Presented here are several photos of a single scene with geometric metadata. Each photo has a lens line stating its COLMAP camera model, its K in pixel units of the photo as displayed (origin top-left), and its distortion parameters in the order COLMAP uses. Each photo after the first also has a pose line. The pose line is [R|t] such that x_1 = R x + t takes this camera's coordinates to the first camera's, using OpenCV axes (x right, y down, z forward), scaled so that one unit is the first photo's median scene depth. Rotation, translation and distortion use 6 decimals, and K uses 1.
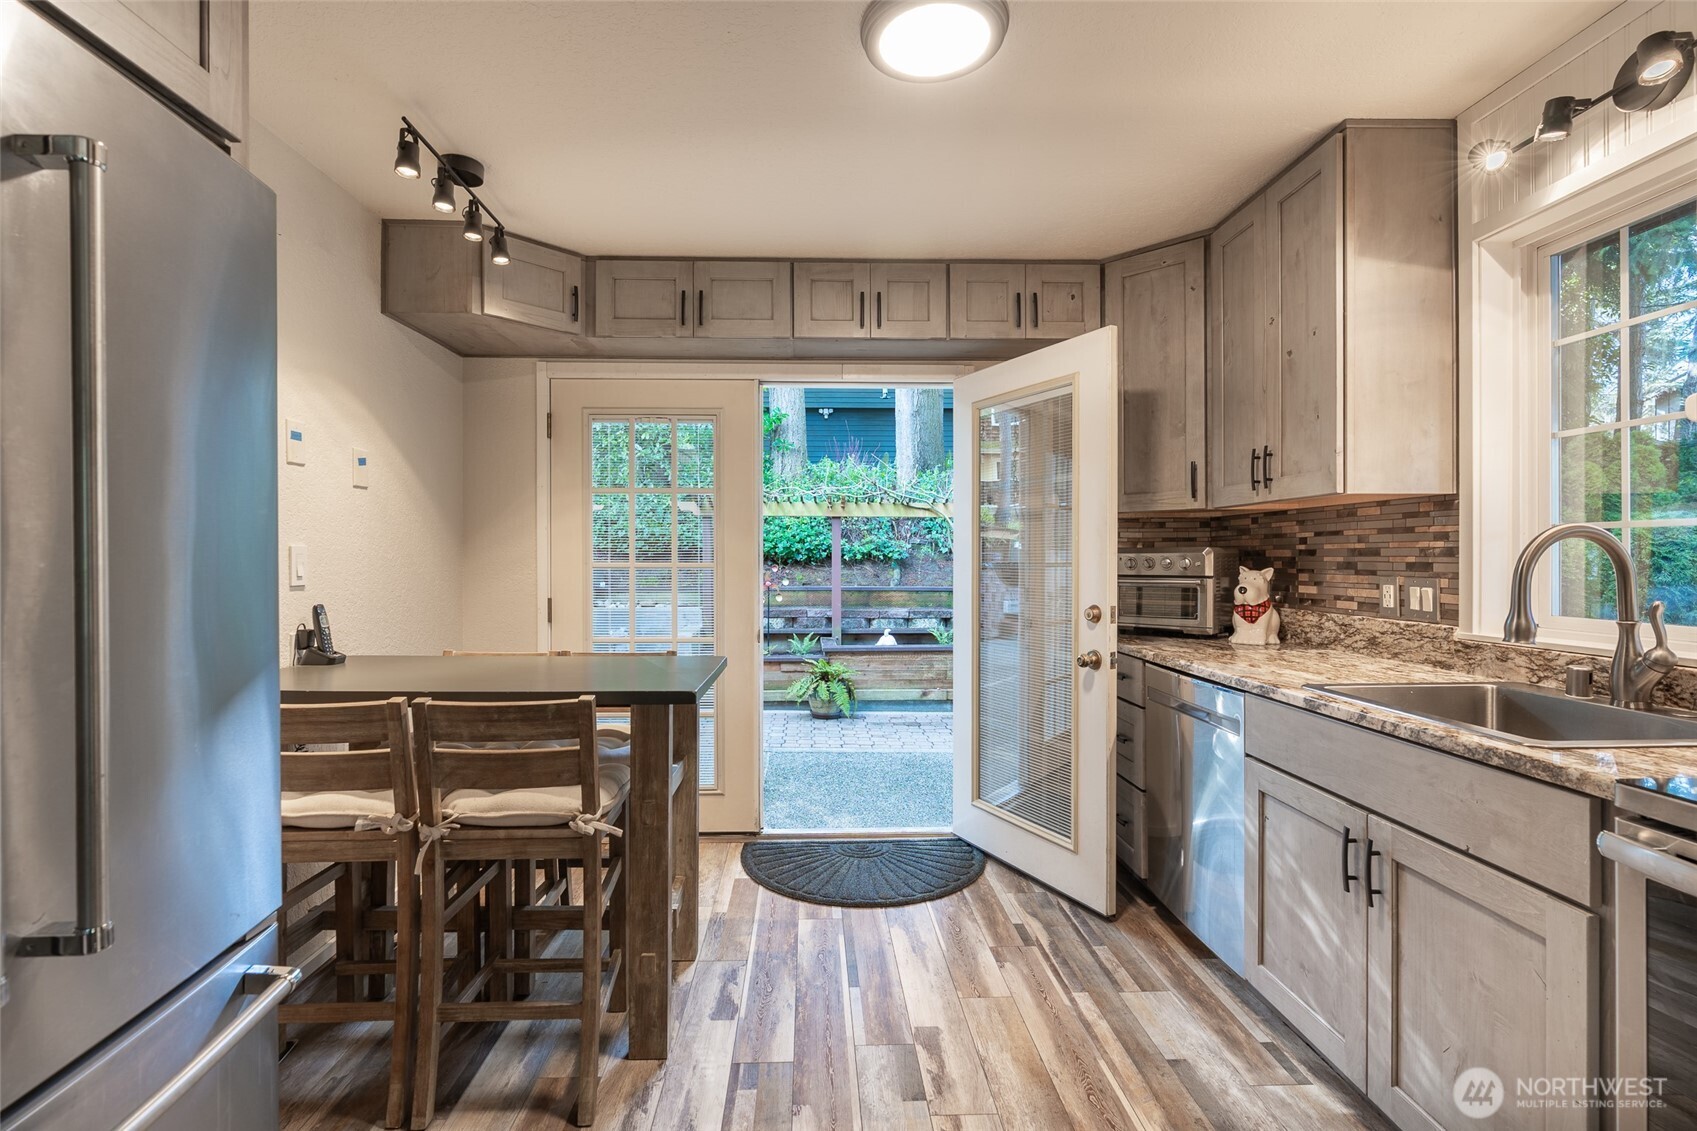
lens RADIAL K [[808.7, 0, 822.9], [0, 808.7, 562.1], [0, 0, 1]] dist [-0.001913, 0.001112]
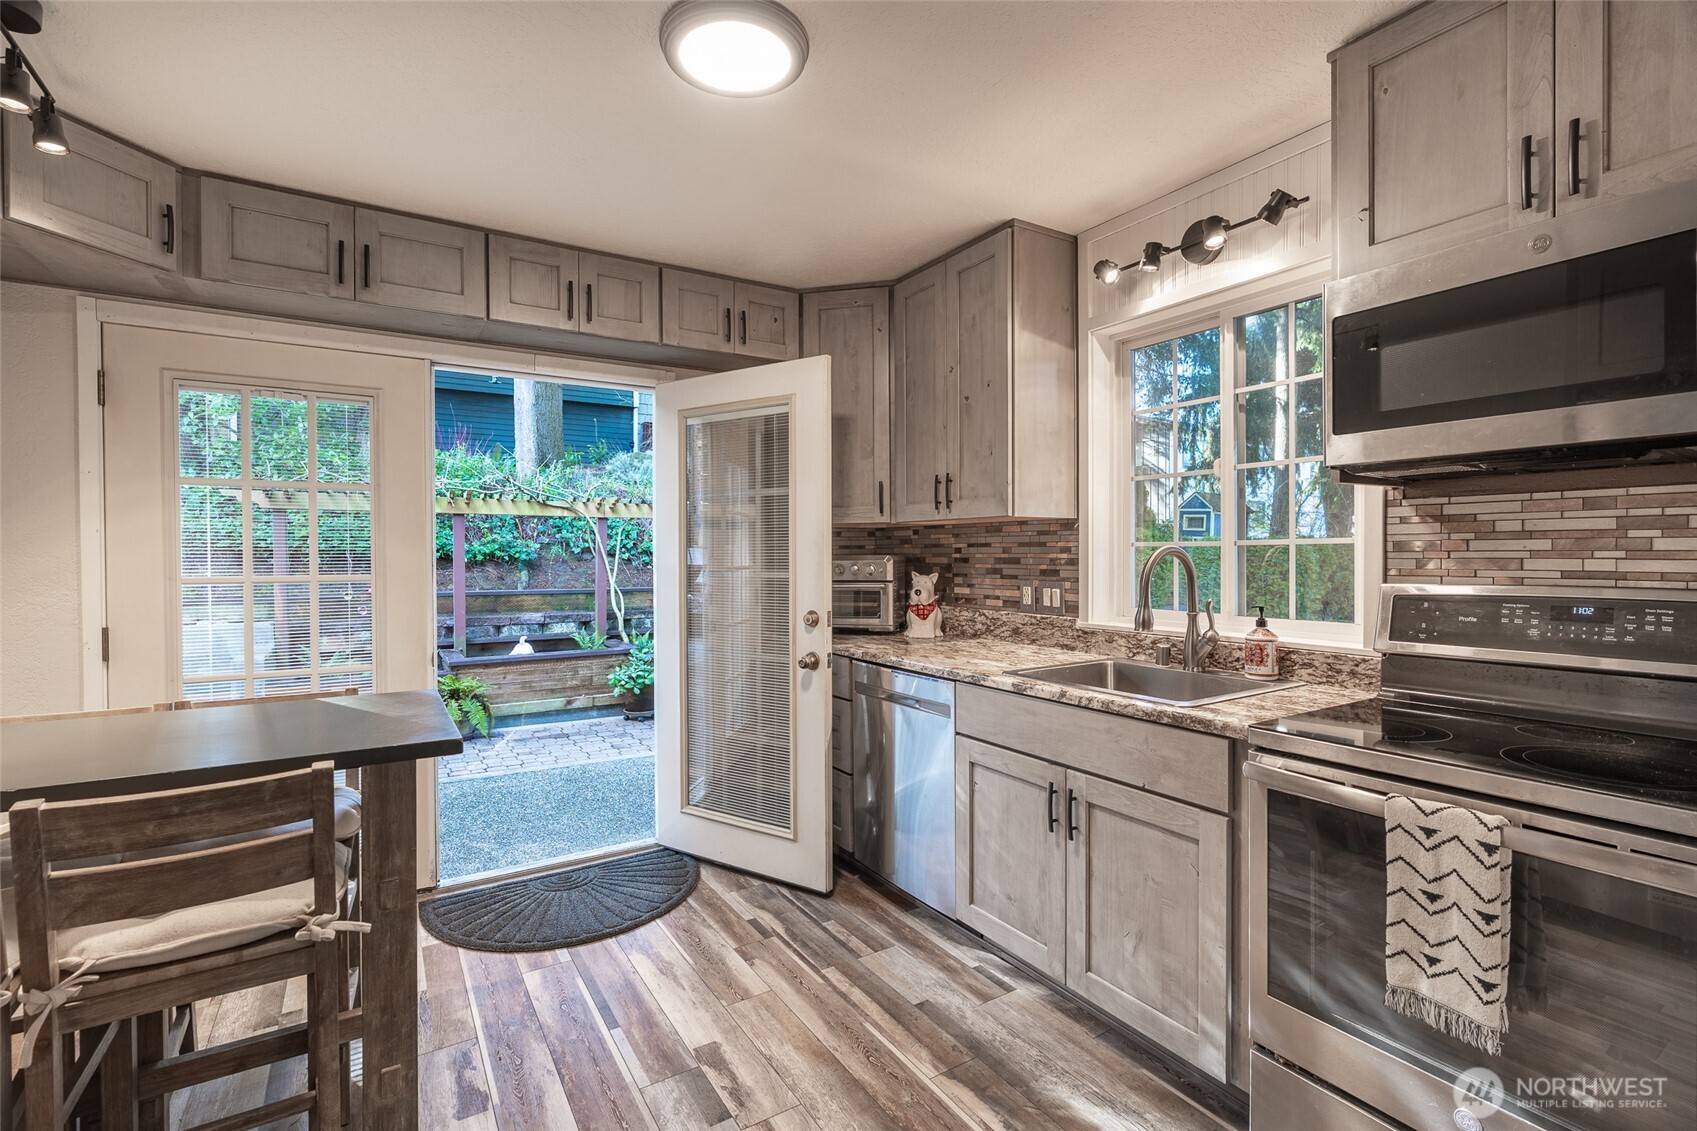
lens RADIAL K [[795.6, 0, 864.3], [0, 795.6, 563.3], [0, 0, 1]] dist [-0.008711, 0.005793]
pose [[0.851261, -0.009545, 0.524656, -0.172362], [0.005167, 0.999939, 0.009807, -0.021215], [-0.524718, -0.005637, 0.851258, 0.056853]]
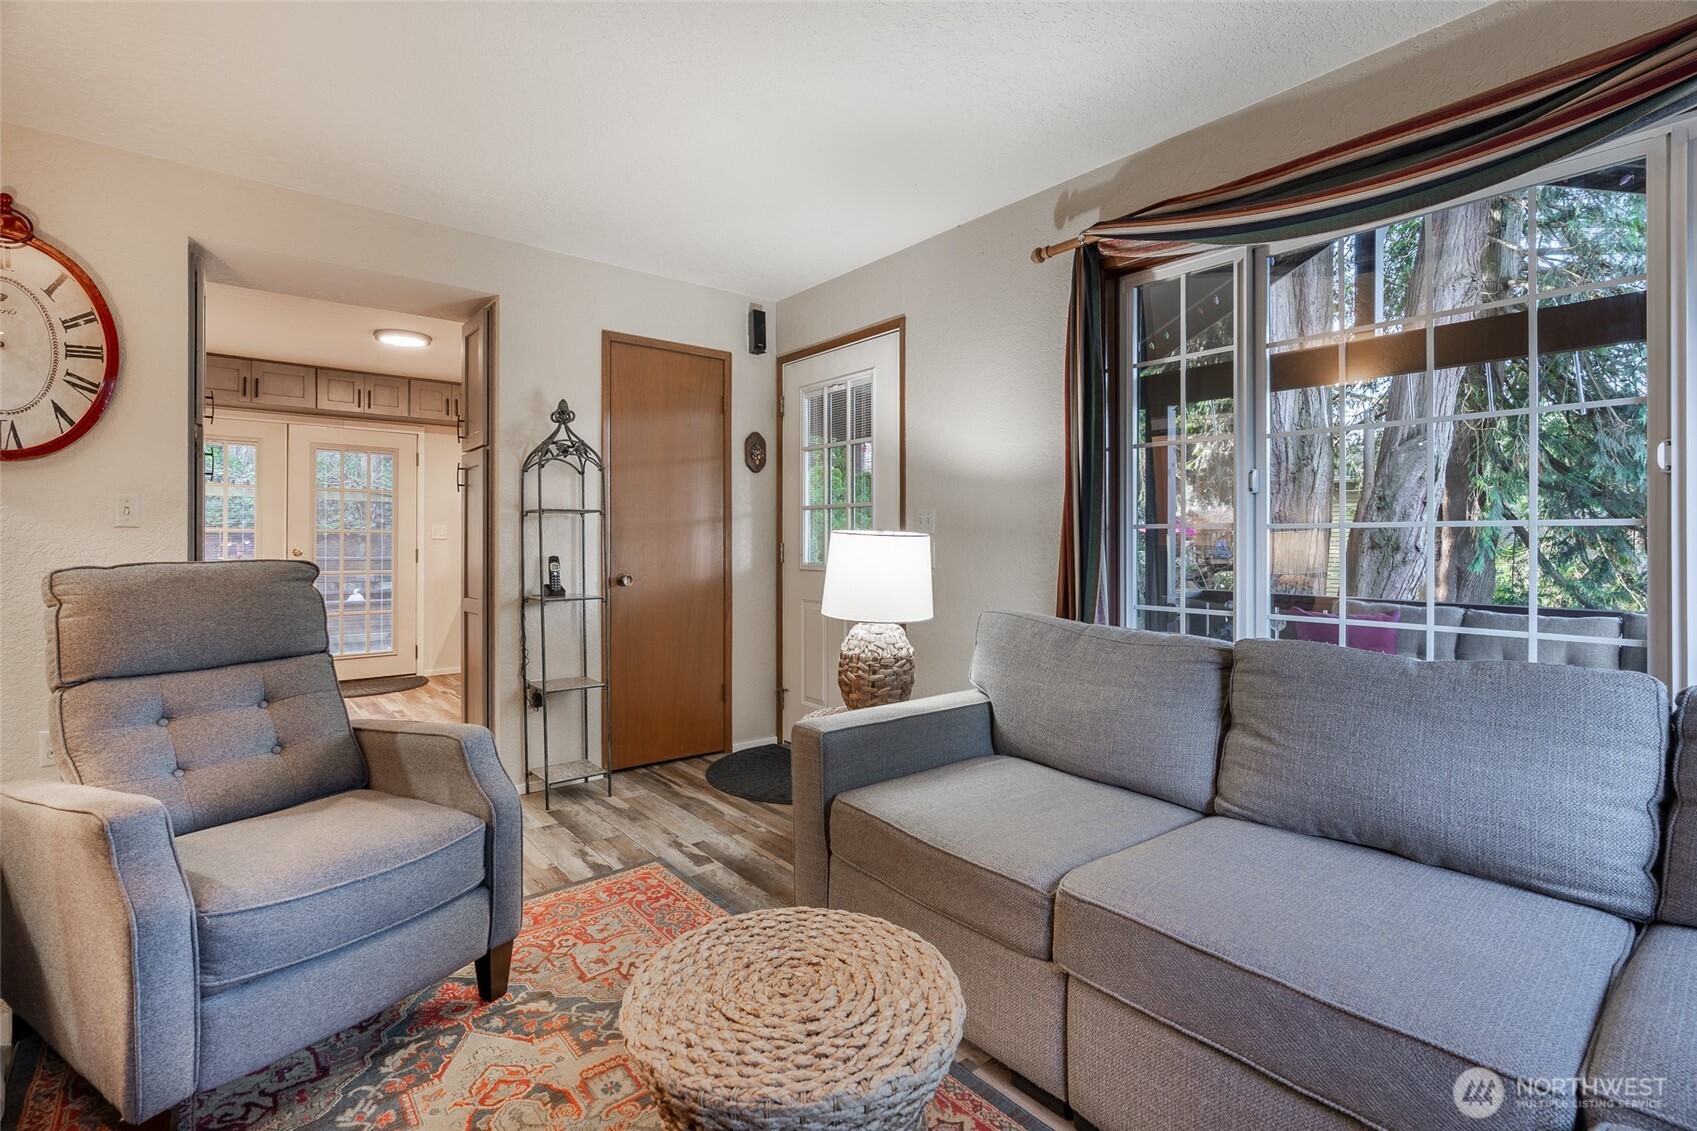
lens RADIAL K [[807.8, 0, 859.1], [0, 807.8, 546.8], [0, 0, 1]] dist [-0.003381, 0.000761]
pose [[0.790192, 0.002240, 0.612855, -0.225721], [-0.000833, 0.999996, -0.002582, 0.057992], [-0.612858, 0.001530, 0.790191, -1.507205]]
